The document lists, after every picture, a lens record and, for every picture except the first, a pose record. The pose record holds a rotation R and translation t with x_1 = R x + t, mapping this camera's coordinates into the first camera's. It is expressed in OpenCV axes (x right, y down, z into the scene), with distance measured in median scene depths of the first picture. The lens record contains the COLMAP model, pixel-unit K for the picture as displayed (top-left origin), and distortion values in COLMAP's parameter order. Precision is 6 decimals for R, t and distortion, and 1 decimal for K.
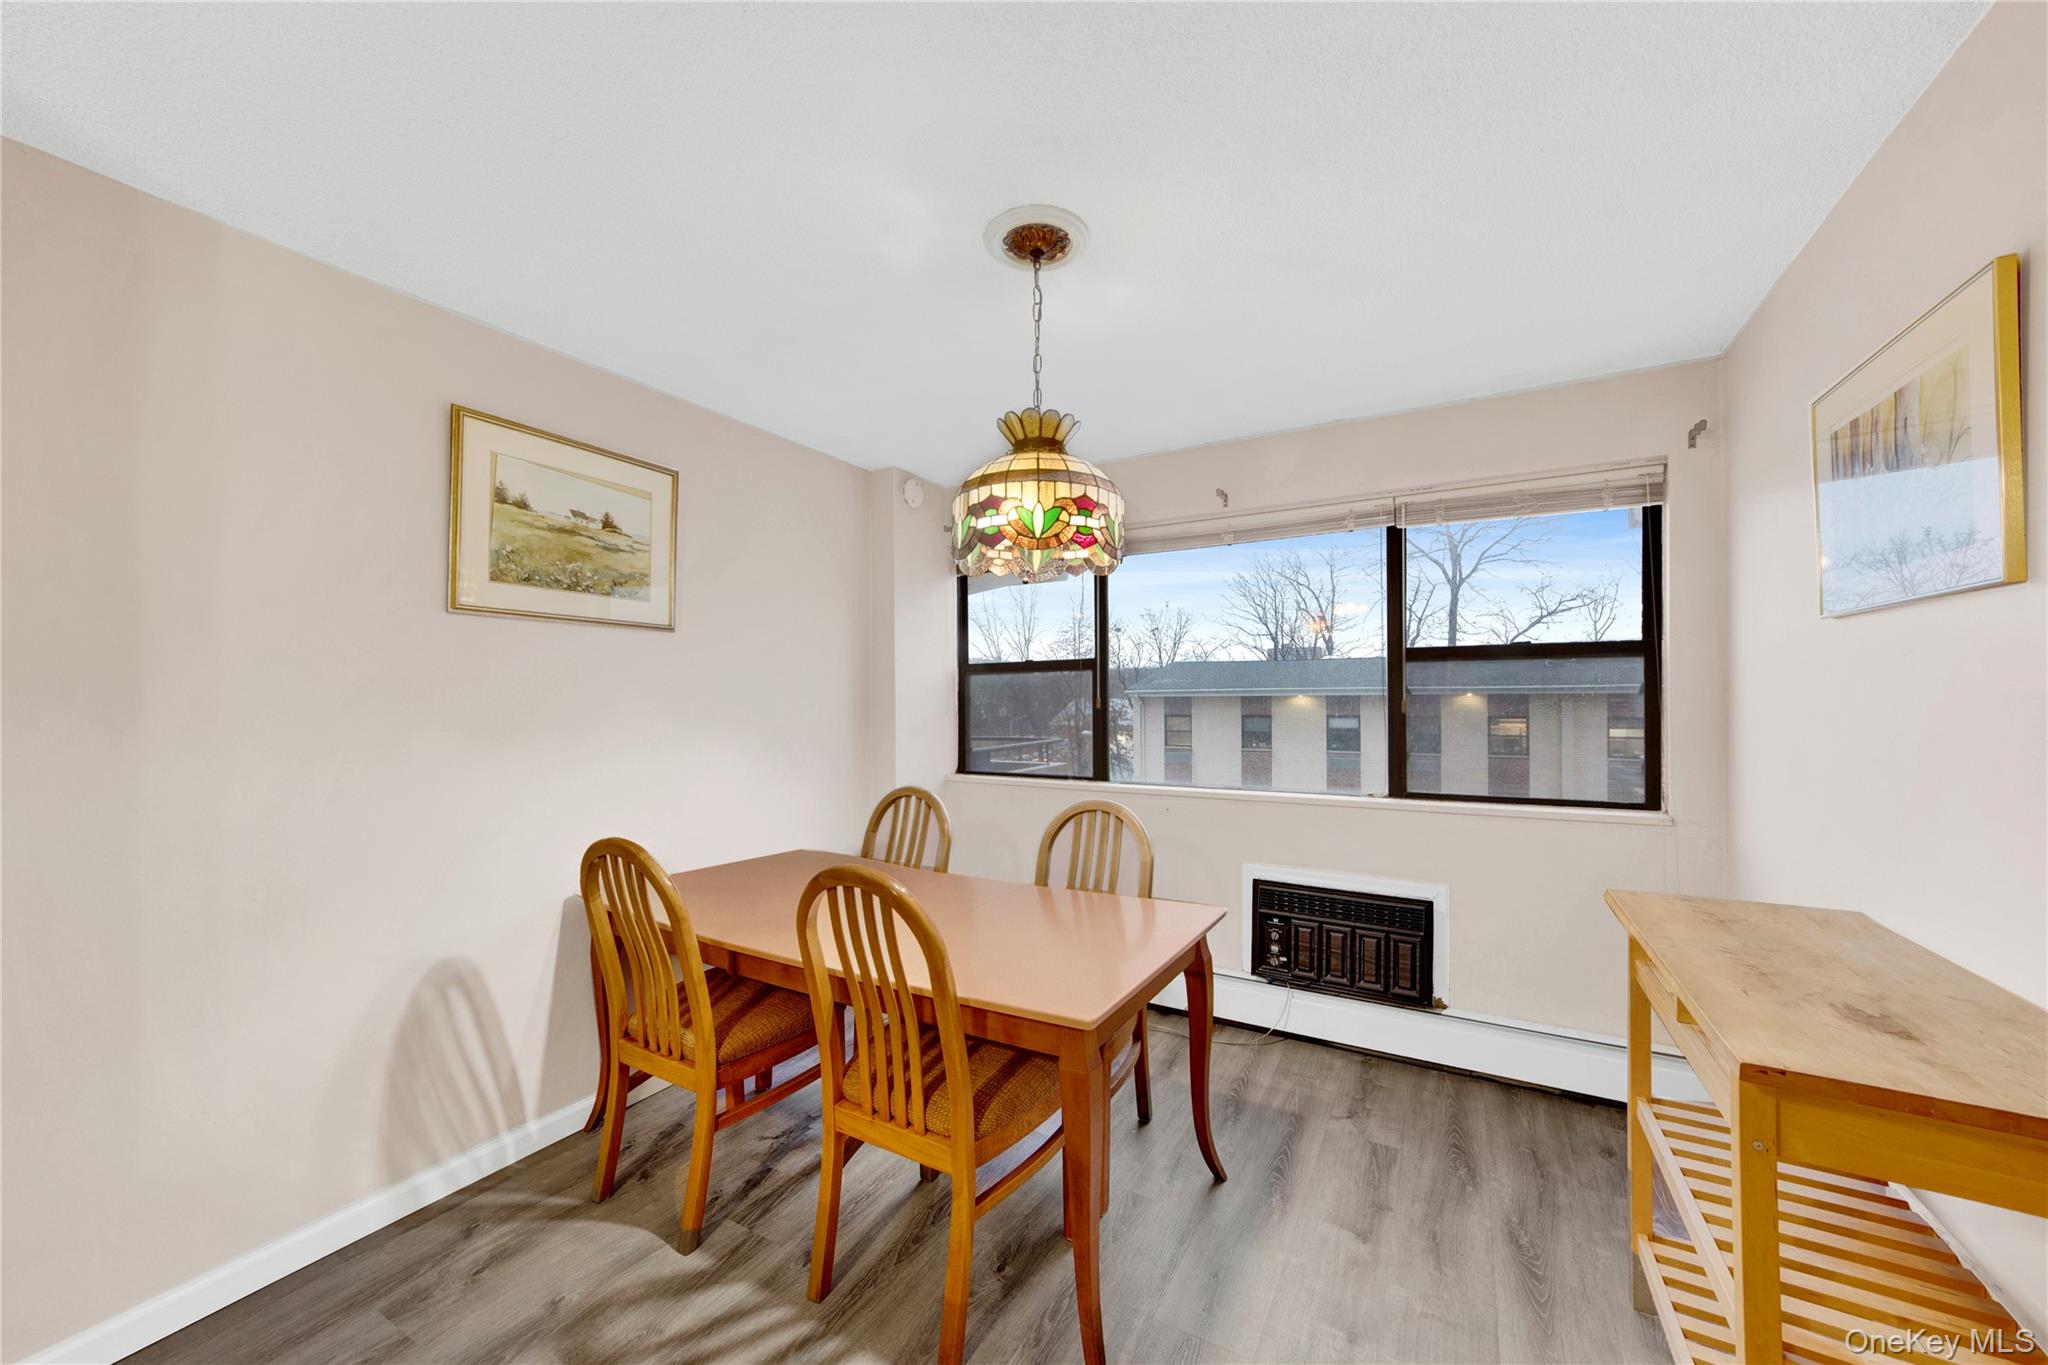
lens RADIAL K [[761.4, 0, 1021.3], [0, 761.4, 685.1], [0, 0, 1]] dist [0.000155, 0.002086]
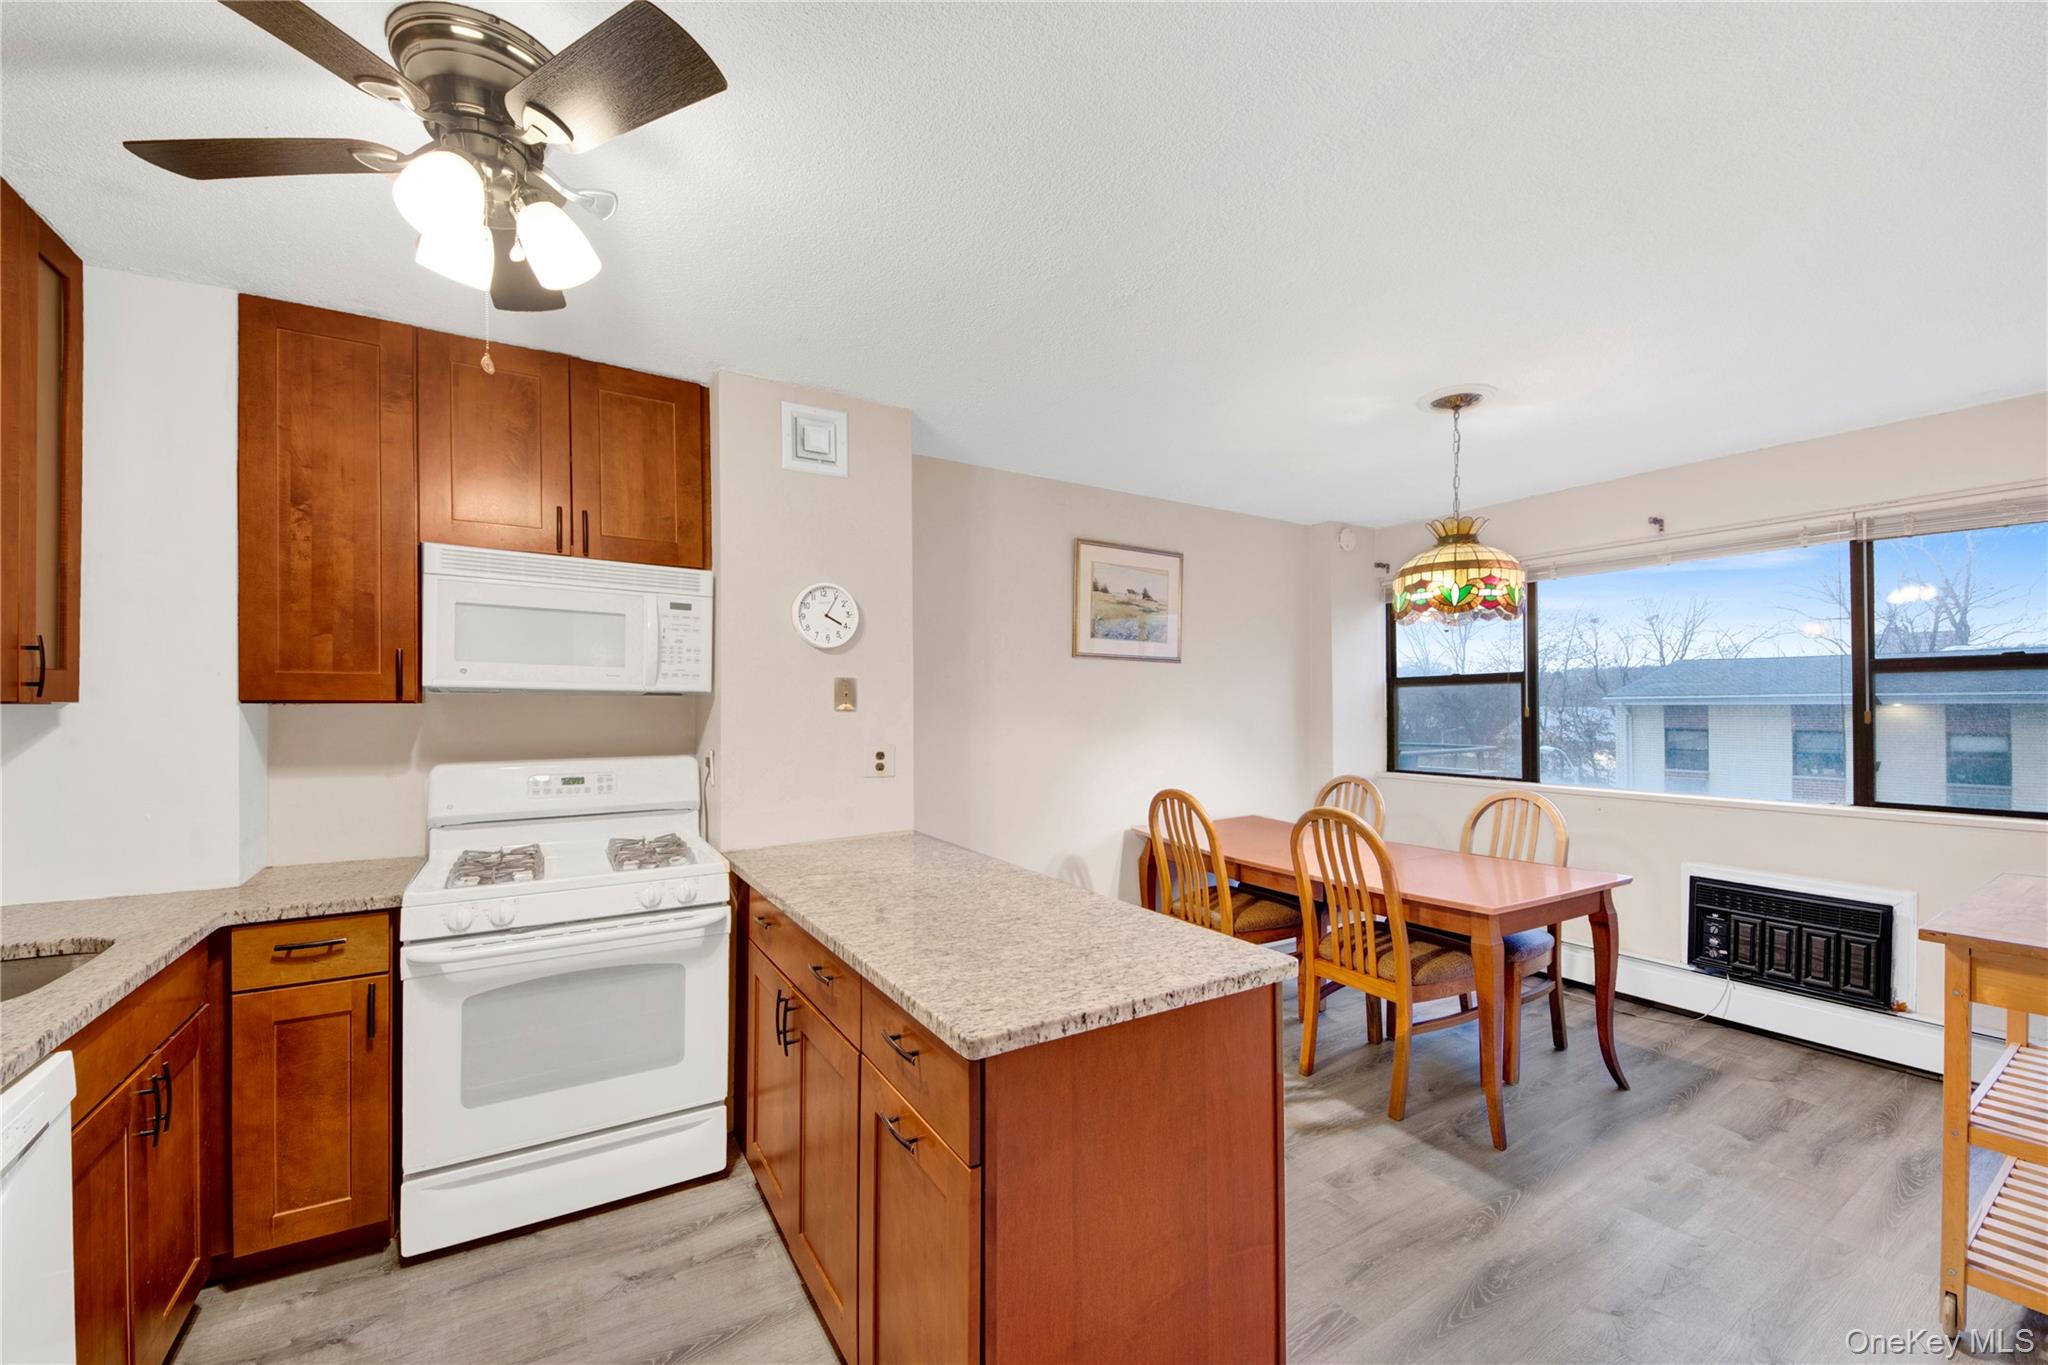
lens RADIAL K [[787.7, 0, 1018.1], [0, 787.7, 690.5], [0, 0, 1]] dist [-0.016282, -0.002552]
pose [[0.872881, -0.006208, -0.487893, 0.013747], [0.005068, 0.999980, -0.003658, -0.011590], [0.487907, 0.000720, 0.872896, -0.518712]]
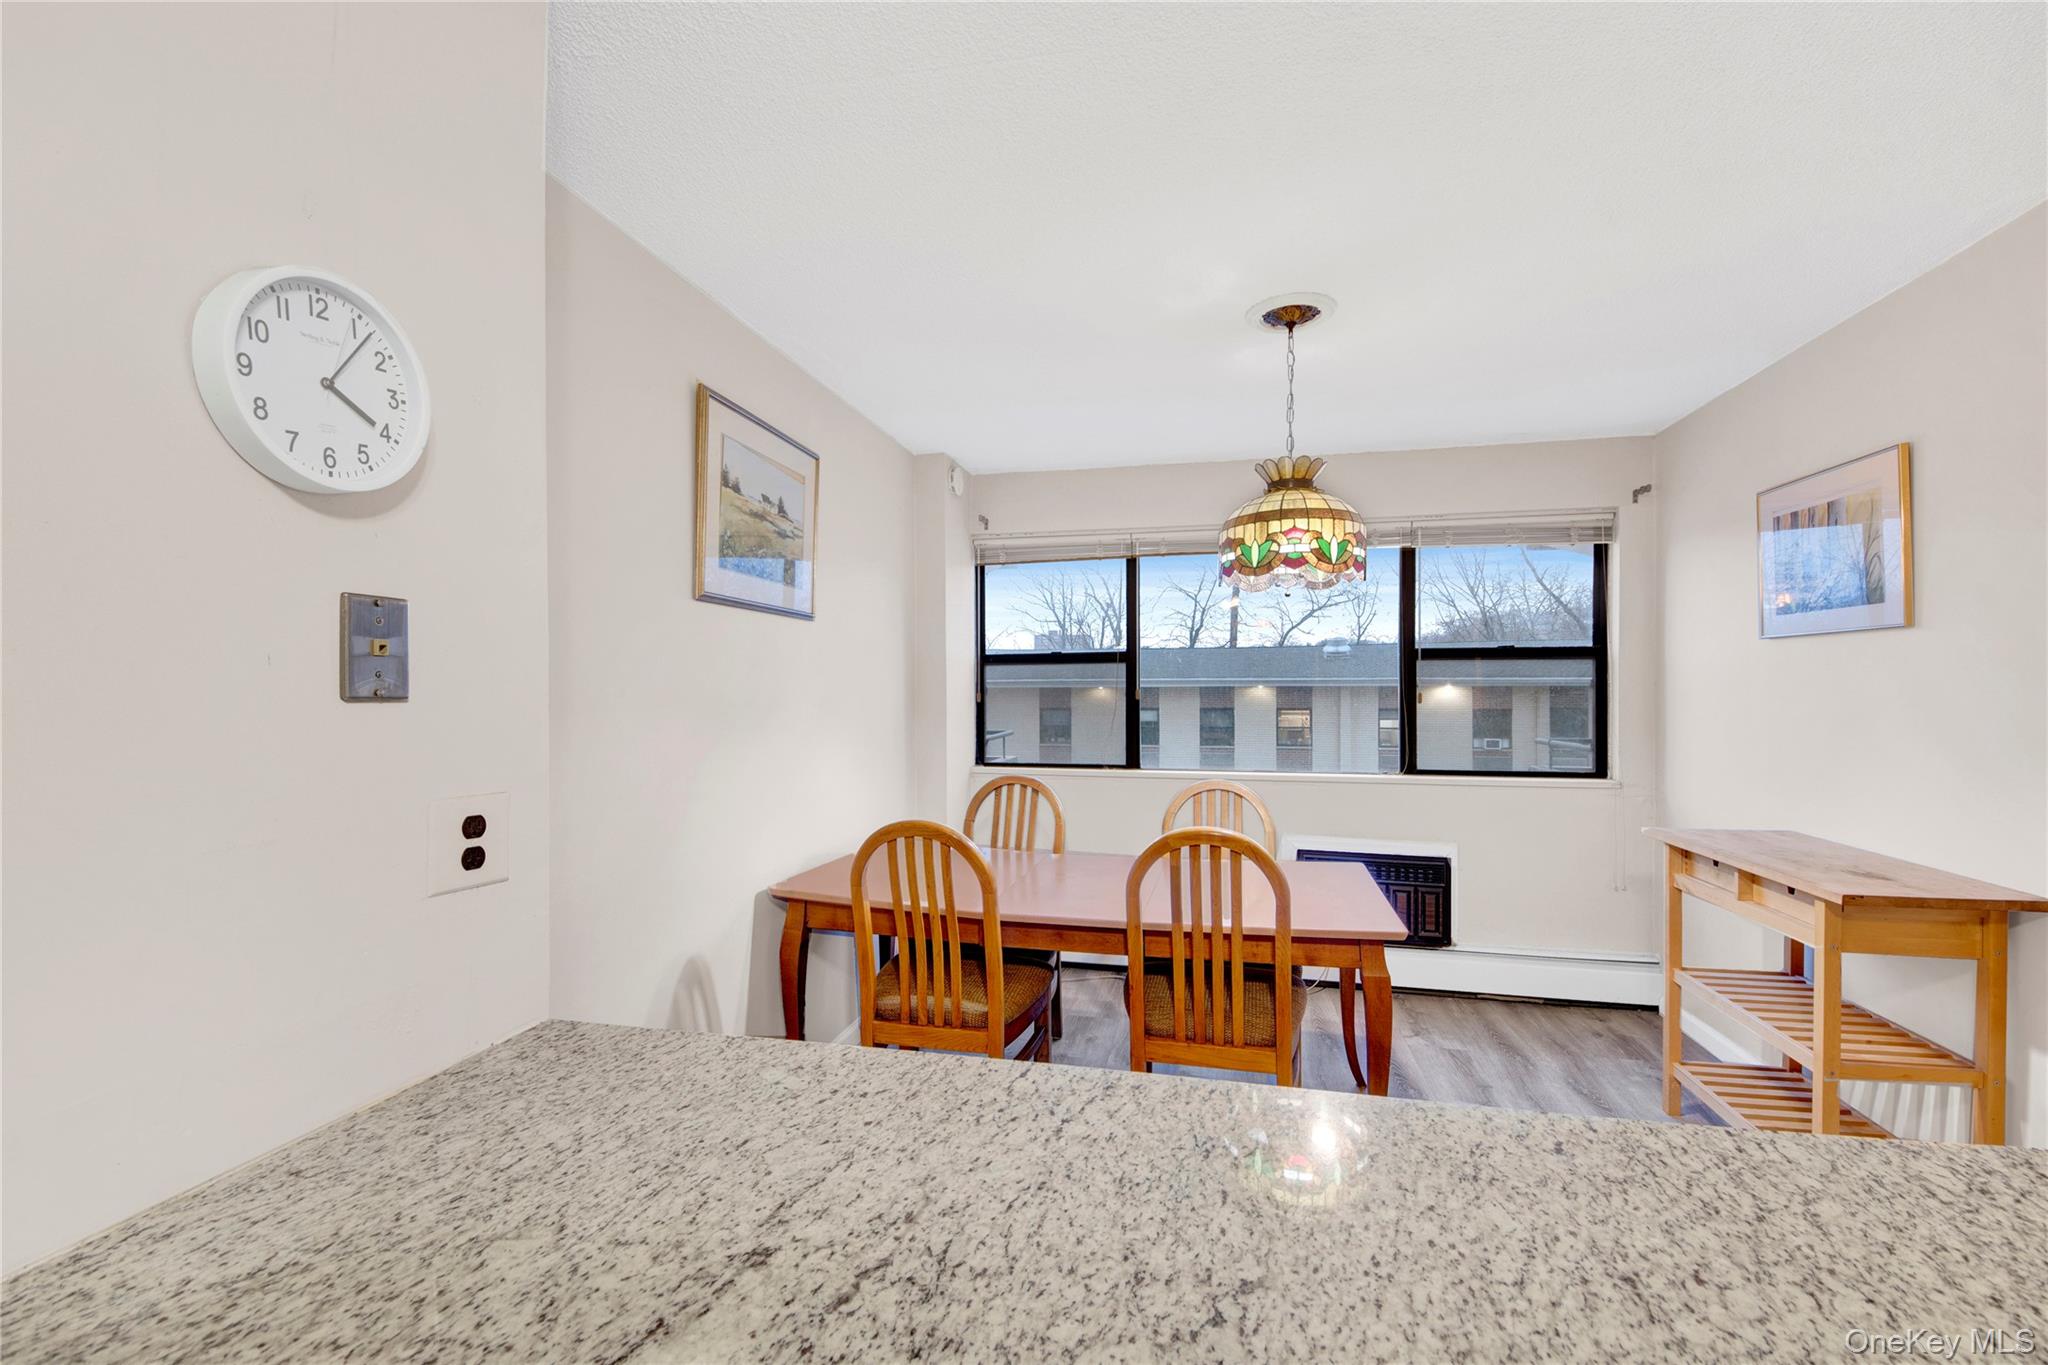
lens RADIAL K [[871.8, 0, 1027.8], [0, 871.8, 674.6], [0, 0, 1]] dist [0.014263, -0.009989]
pose [[0.957328, 0.008176, 0.288886, -0.544950], [-0.008391, 0.999965, -0.000494, -0.002432], [-0.288880, -0.001951, 0.957363, -0.150275]]
